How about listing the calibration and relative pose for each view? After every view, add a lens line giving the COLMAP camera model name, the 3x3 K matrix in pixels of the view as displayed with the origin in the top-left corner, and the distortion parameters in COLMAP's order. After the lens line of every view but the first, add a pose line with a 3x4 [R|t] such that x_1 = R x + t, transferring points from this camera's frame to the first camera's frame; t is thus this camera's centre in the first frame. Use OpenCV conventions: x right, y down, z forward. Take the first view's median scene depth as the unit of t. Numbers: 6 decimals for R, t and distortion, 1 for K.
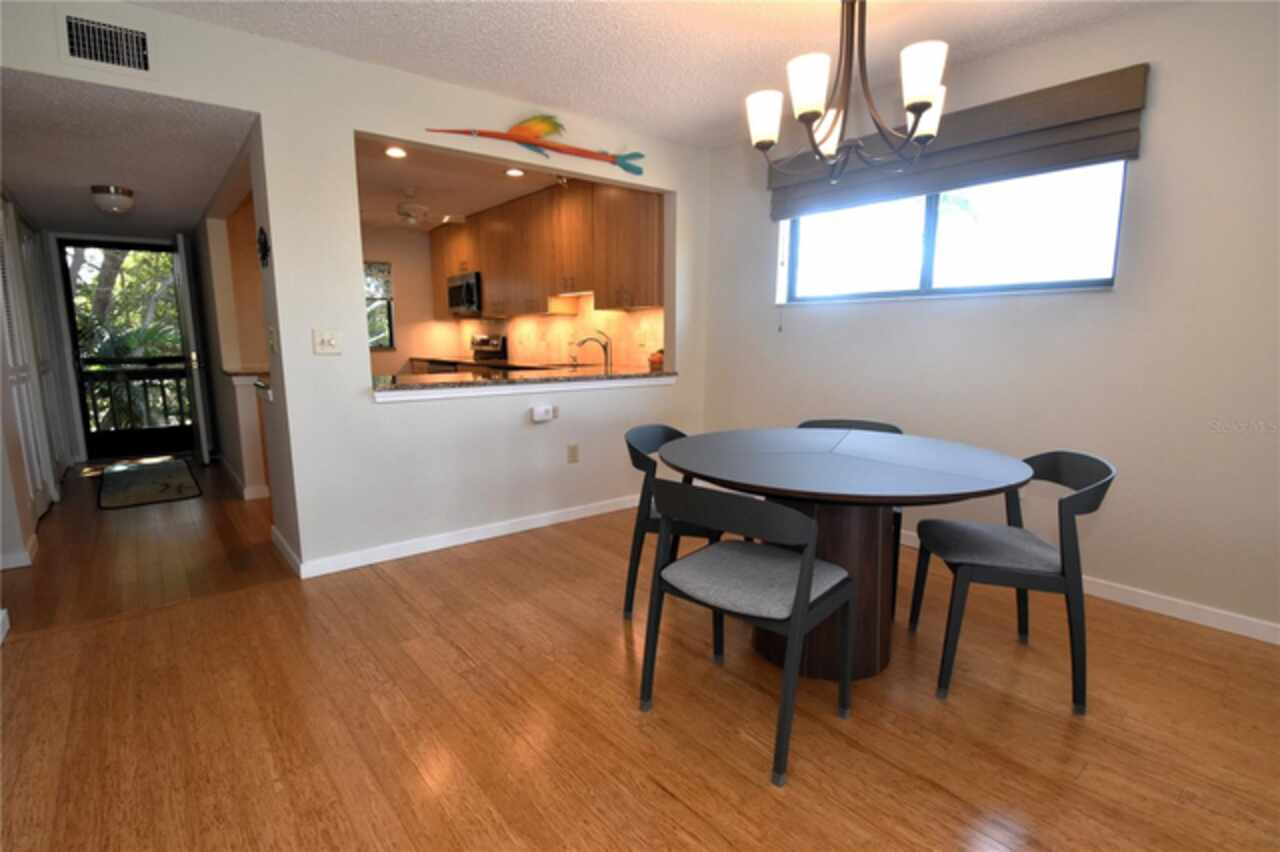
lens RADIAL K [[596.7, 0, 617.0], [0, 596.7, 428.8], [0, 0, 1]] dist [-0.018692, -0.004757]
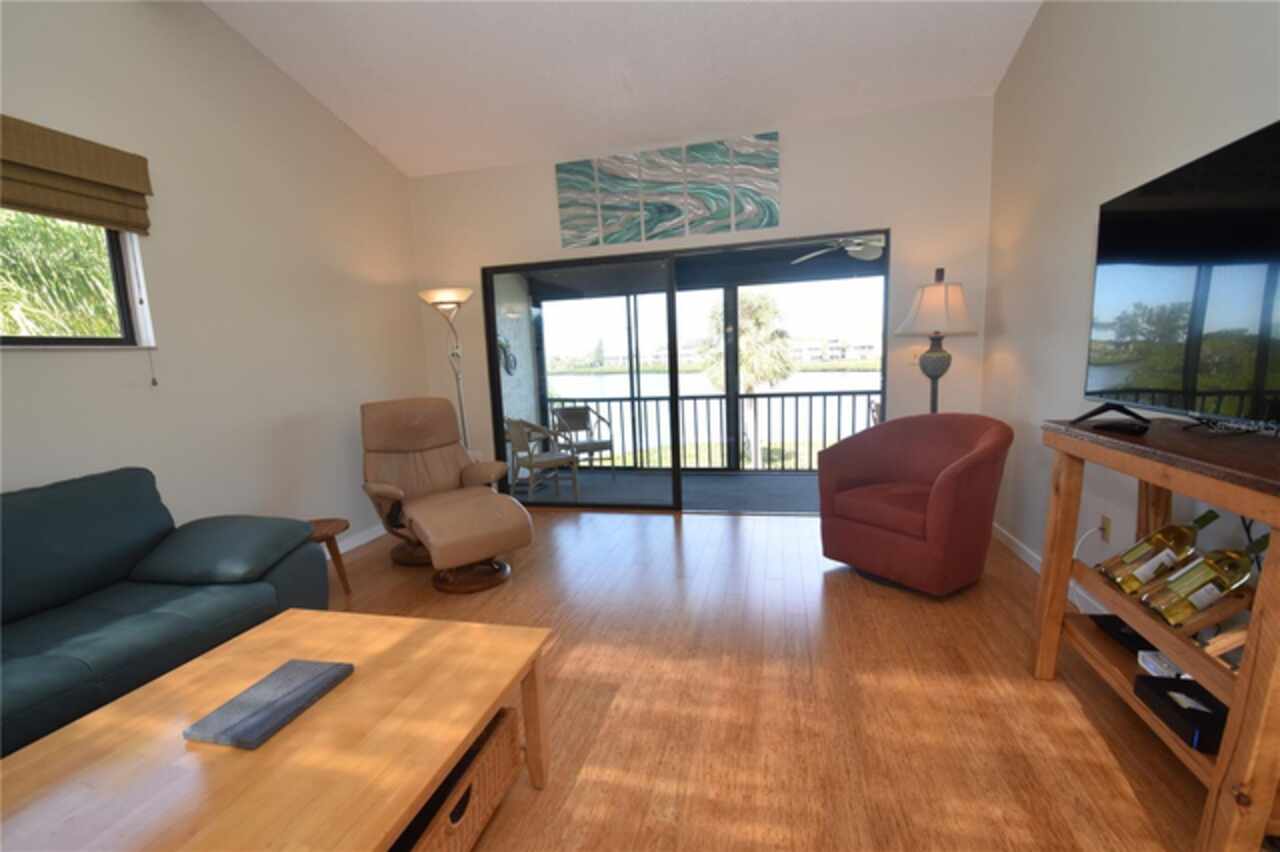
lens RADIAL K [[559.5, 0, 629.8], [0, 559.5, 443.4], [0, 0, 1]] dist [0.000386, -0.001221]
pose [[-0.592990, -0.081496, 0.801075, -0.615351], [0.182535, 0.955360, 0.232311, -0.154634], [-0.784247, 0.283982, -0.551643, 0.997986]]
